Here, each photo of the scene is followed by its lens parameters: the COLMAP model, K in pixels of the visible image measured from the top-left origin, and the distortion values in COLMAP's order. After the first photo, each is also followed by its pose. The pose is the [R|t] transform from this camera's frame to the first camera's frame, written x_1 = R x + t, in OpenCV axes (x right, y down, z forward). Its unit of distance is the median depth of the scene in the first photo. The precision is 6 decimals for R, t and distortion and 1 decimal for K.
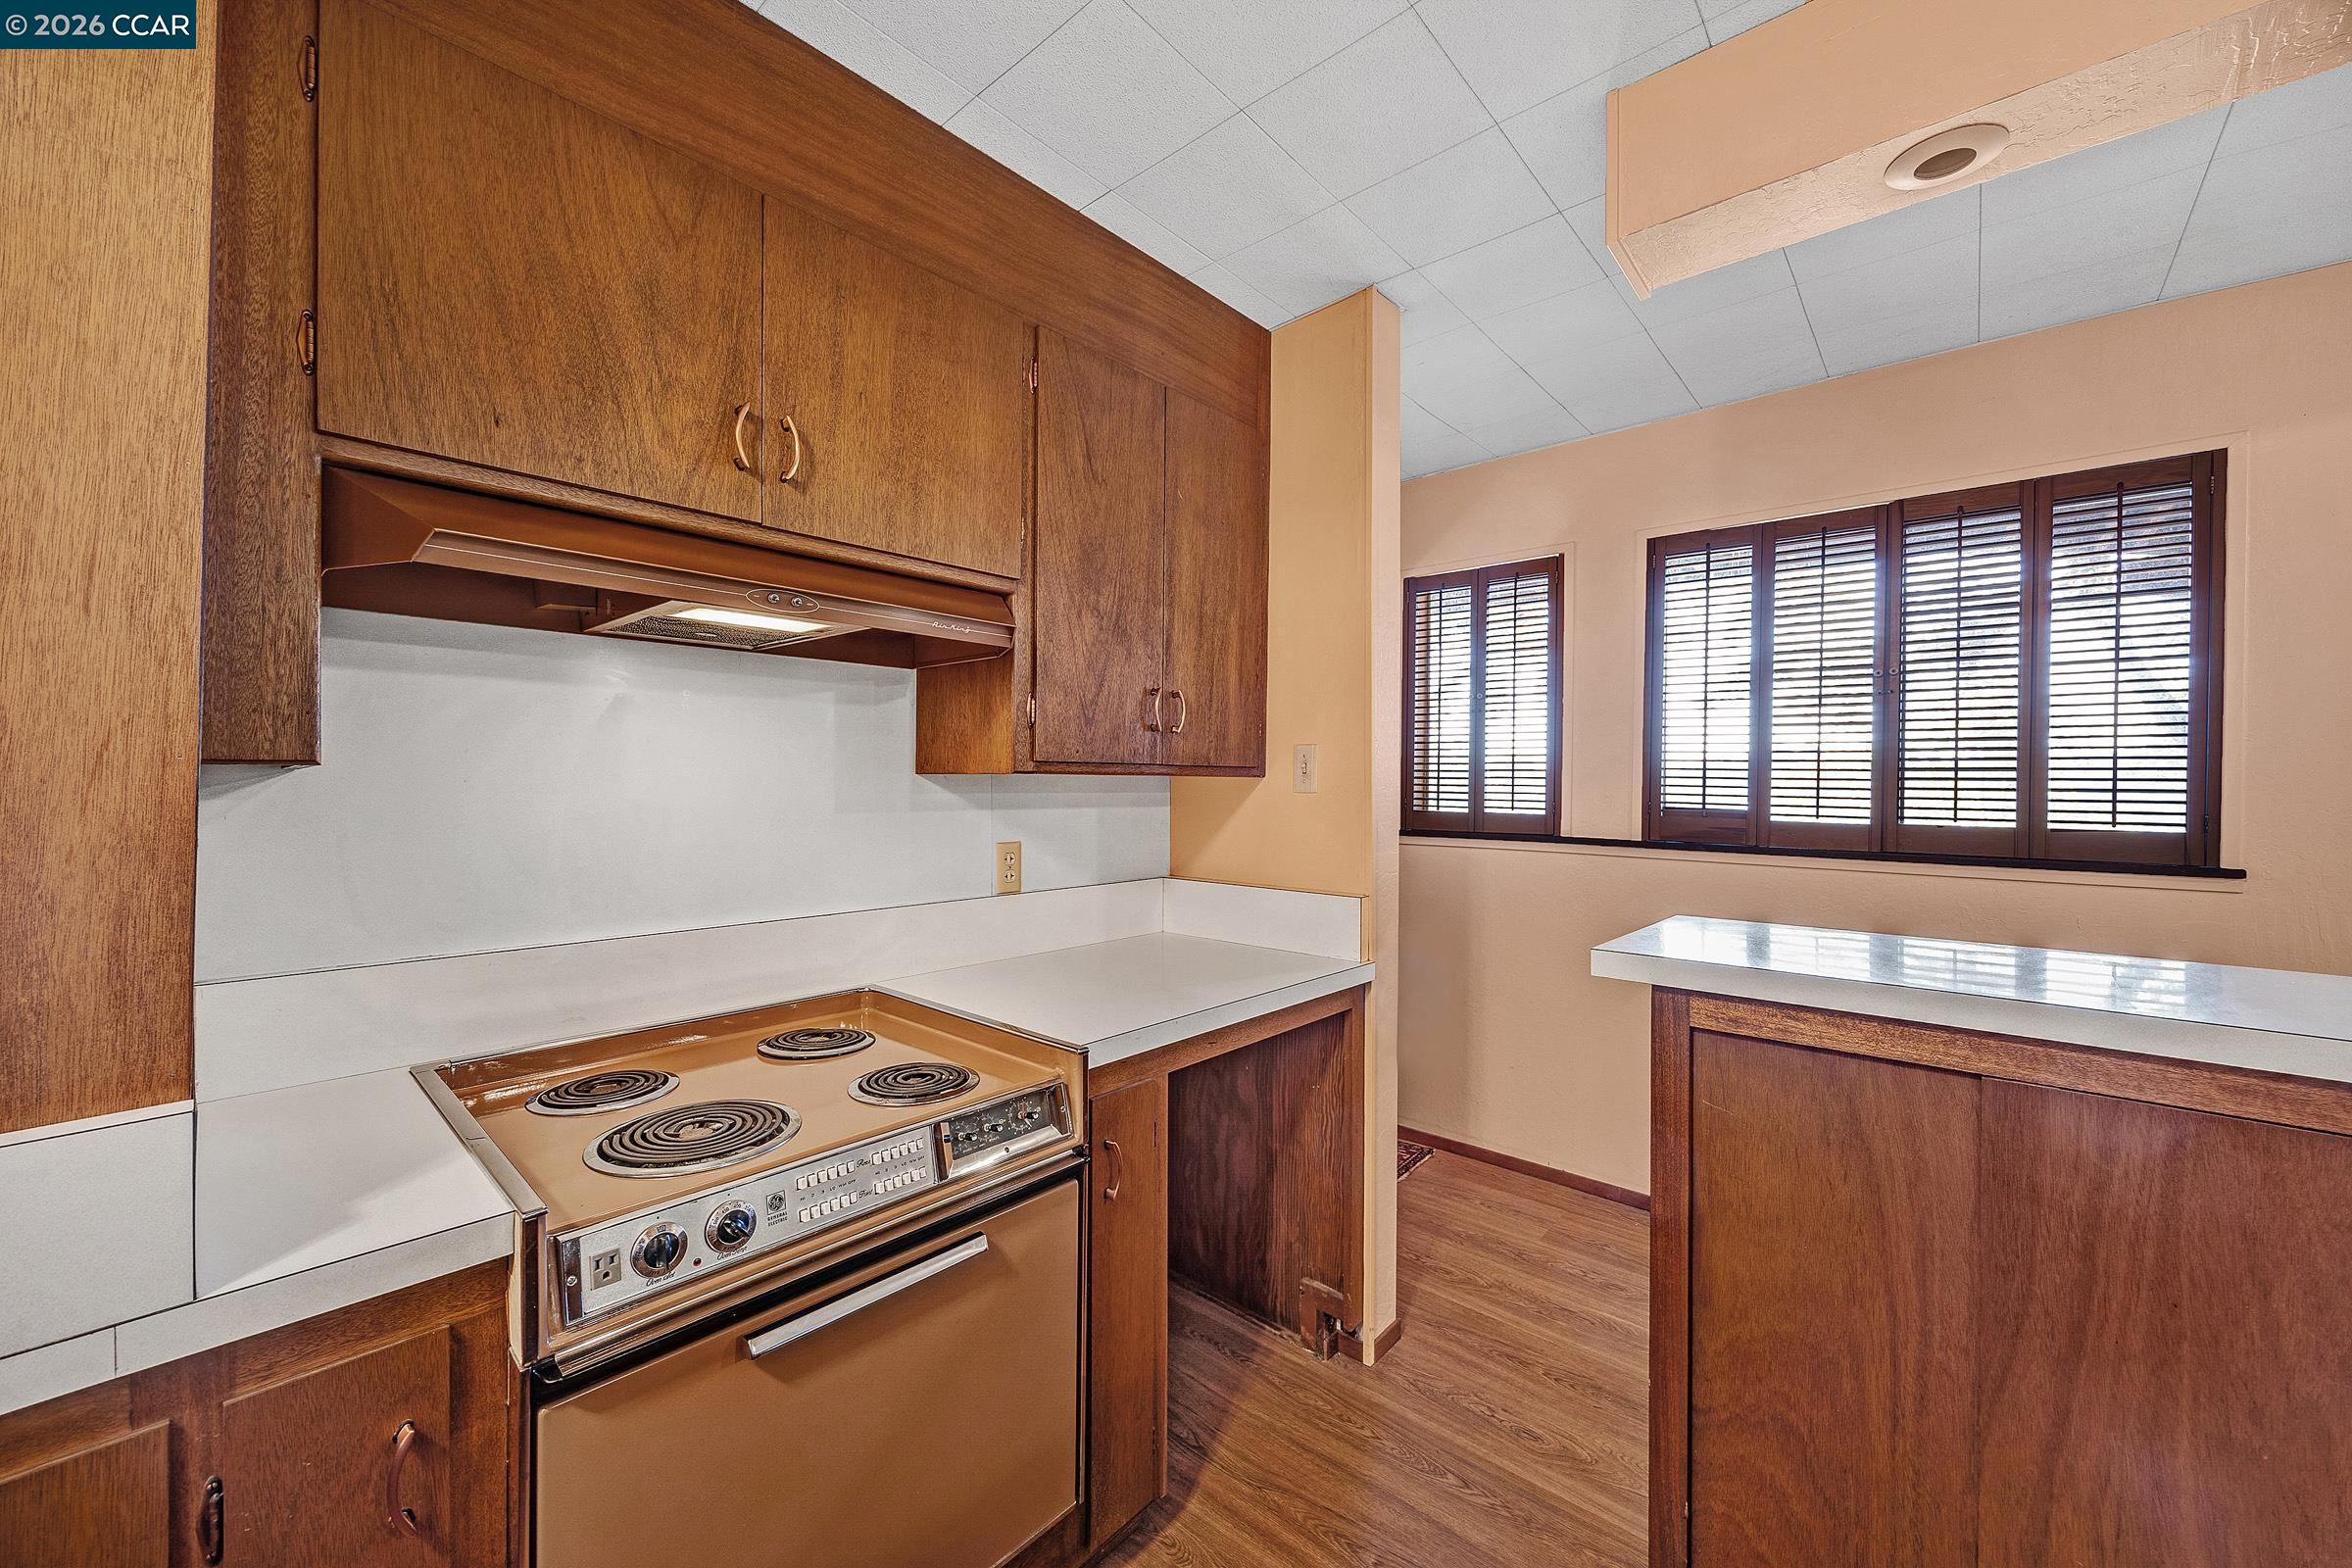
lens RADIAL K [[903.1, 0, 1177.8], [0, 903.1, 782.6], [0, 0, 1]] dist [0.001273, 0.000082]
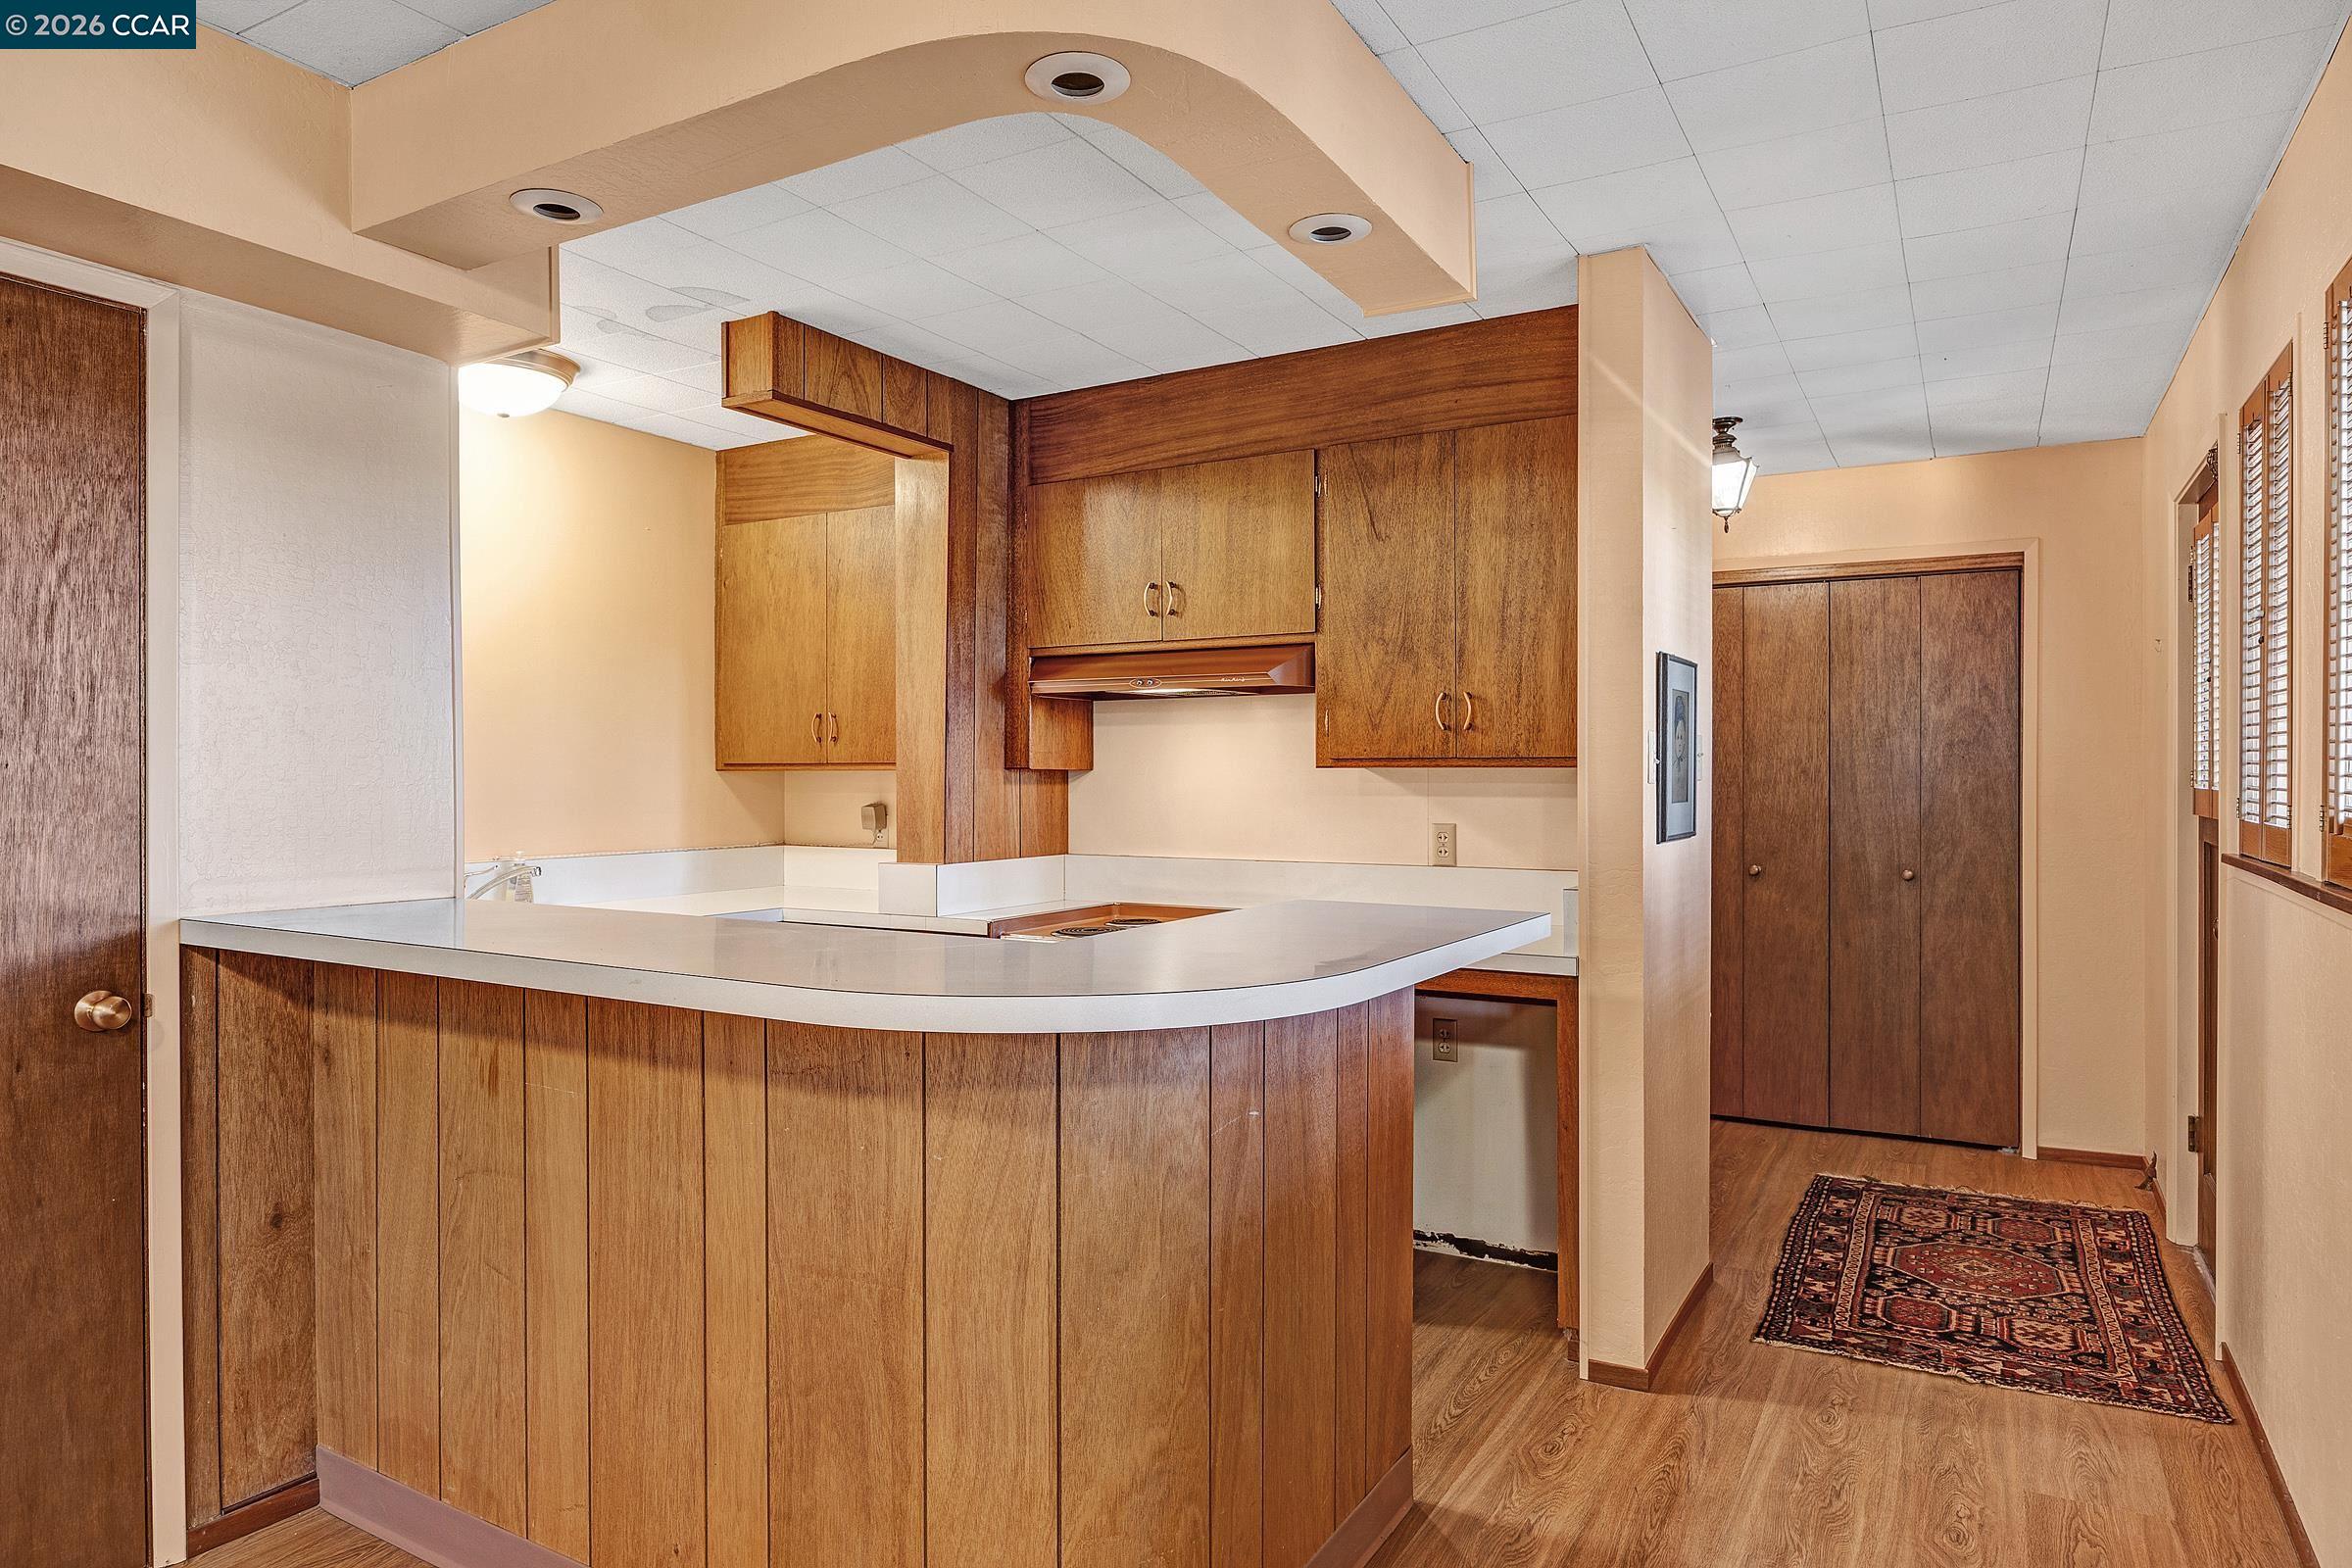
lens RADIAL K [[1403.9, 0, 1176.6], [0, 1403.9, 781.3], [0, 0, 1]] dist [-0.000290, 0.000132]
pose [[0.197790, 0.000273, -0.980244, 1.685094], [0.000438, 1.000000, 0.000367, 0.009133], [0.980244, -0.000502, 0.197789, 0.299152]]
